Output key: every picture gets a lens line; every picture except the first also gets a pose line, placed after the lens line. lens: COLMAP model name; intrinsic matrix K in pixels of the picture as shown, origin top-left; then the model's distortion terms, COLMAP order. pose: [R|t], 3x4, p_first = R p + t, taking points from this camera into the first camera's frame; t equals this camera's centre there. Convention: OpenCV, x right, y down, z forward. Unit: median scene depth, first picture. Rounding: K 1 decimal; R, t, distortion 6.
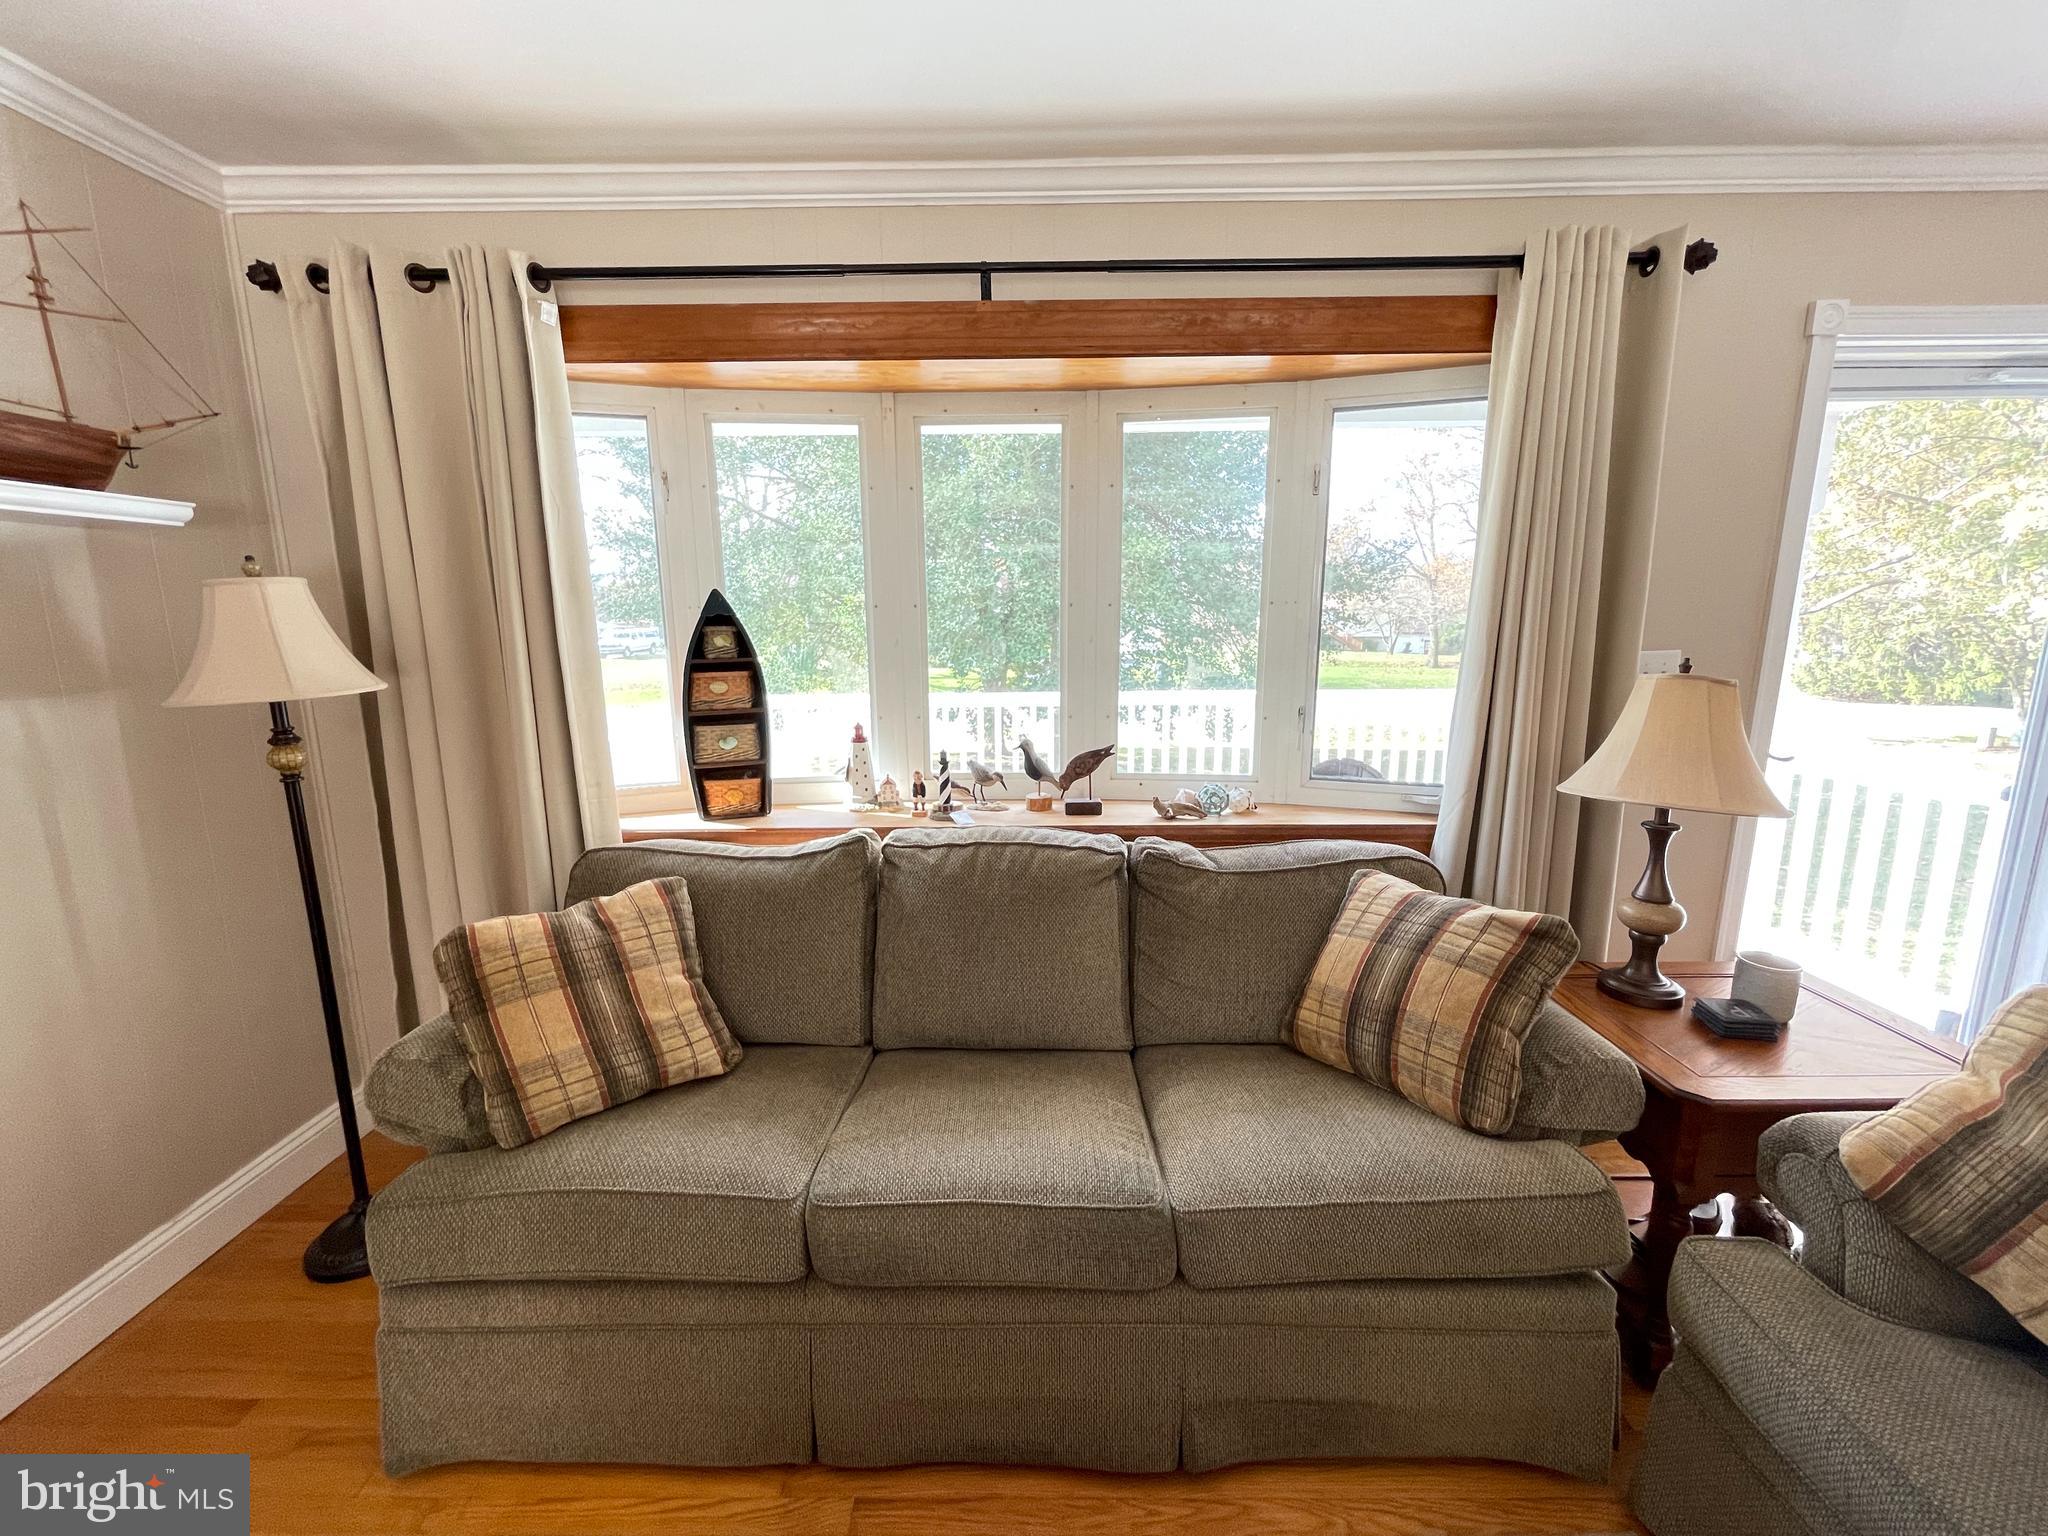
lens RADIAL K [[838.6, 0, 1018.6], [0, 838.6, 764.1], [0, 0, 1]] dist [-0.002636, -0.000479]
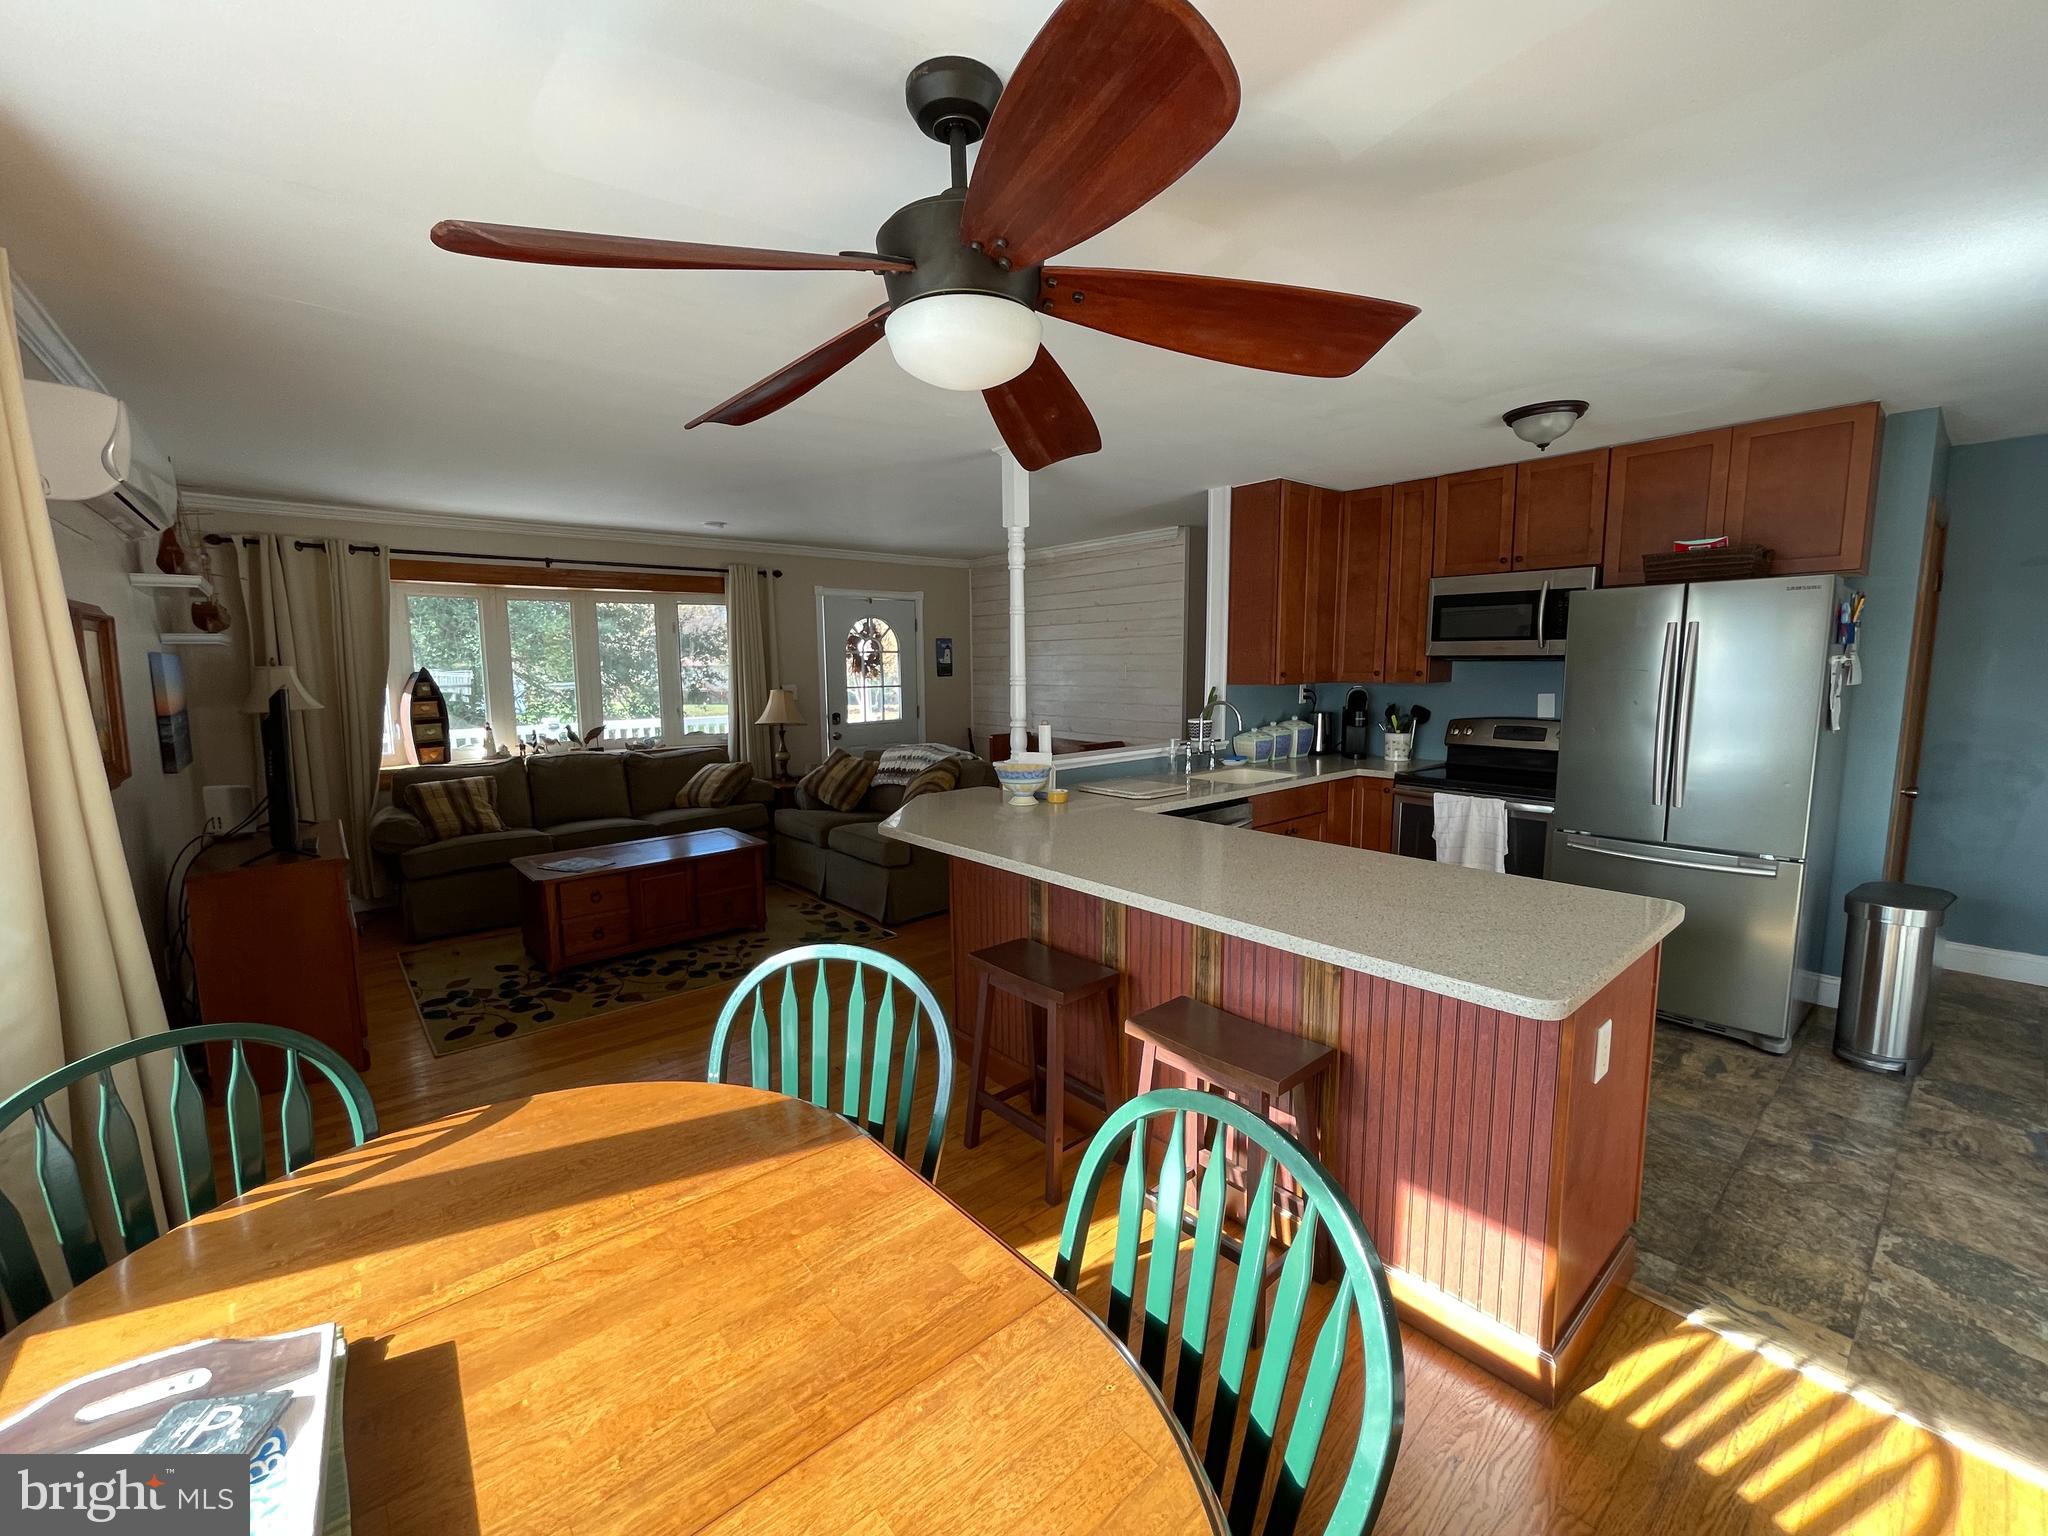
lens RADIAL K [[832.4, 0, 1019.2], [0, 832.4, 765.5], [0, 0, 1]] dist [-0.001677, -0.000068]
pose [[0.757996, -0.081626, 0.647131, -0.724804], [0.123020, 0.992223, -0.018941, 0.375309], [-0.640553, 0.093967, 0.762143, -2.165456]]
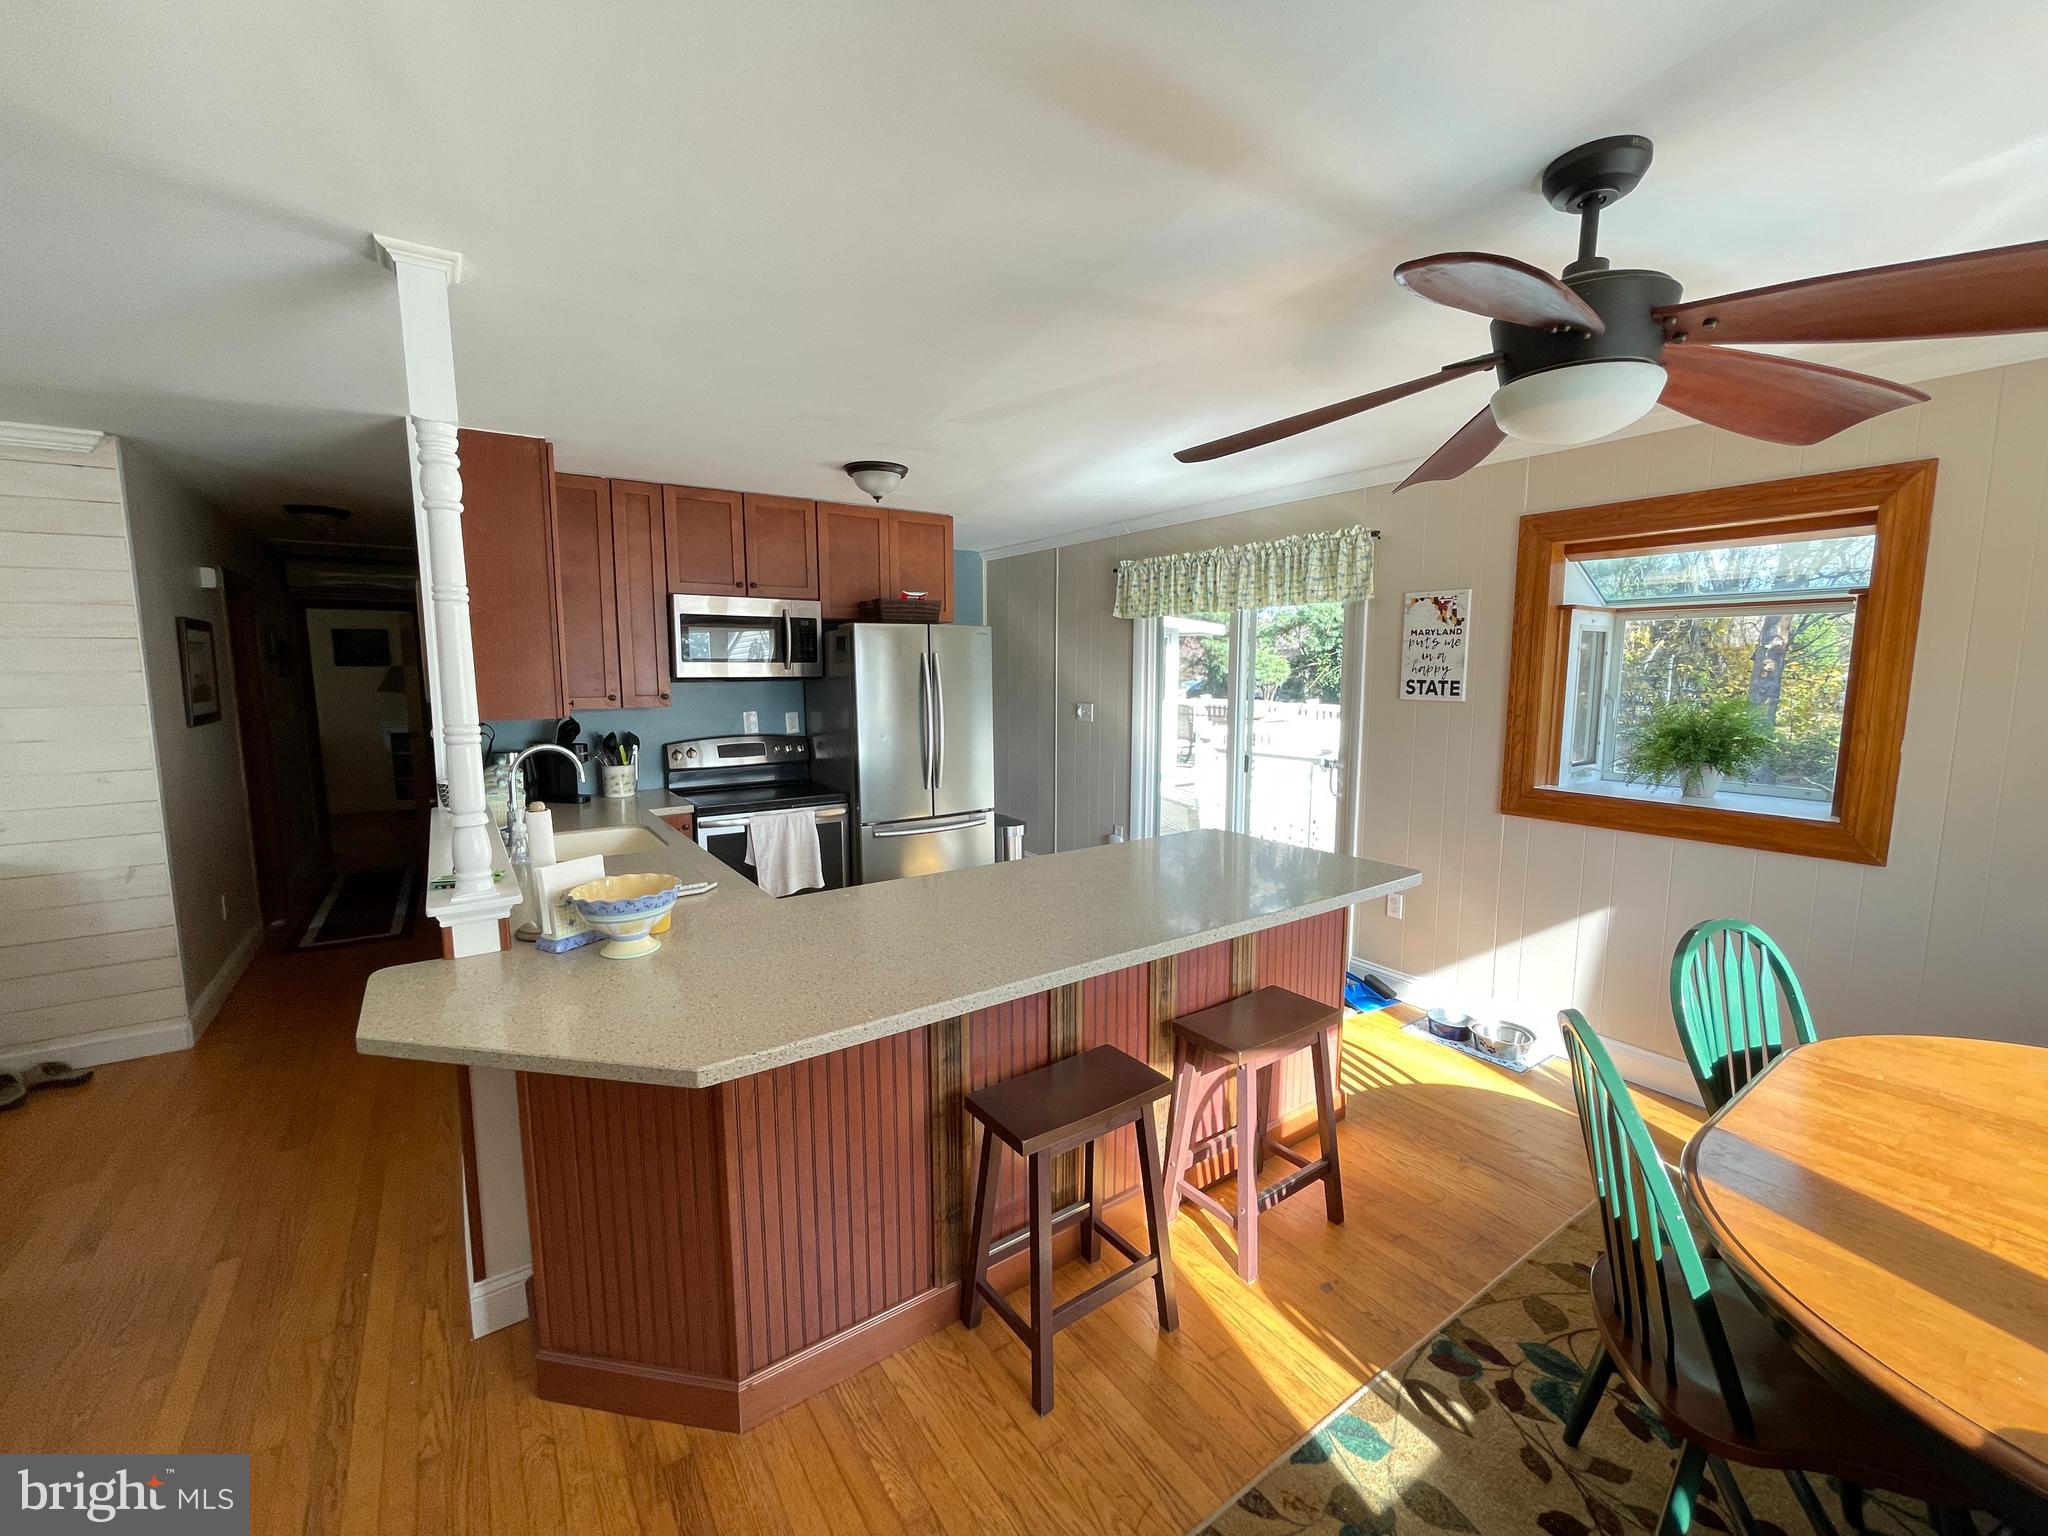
lens RADIAL K [[832.4, 0, 1019.2], [0, 832.4, 765.5], [0, 0, 1]] dist [-0.001677, -0.000068]
pose [[-0.575966, -0.091059, 0.812386, -0.624644], [0.154795, 0.963649, 0.217760, 0.068317], [-0.802684, 0.251176, -0.540934, -0.700317]]
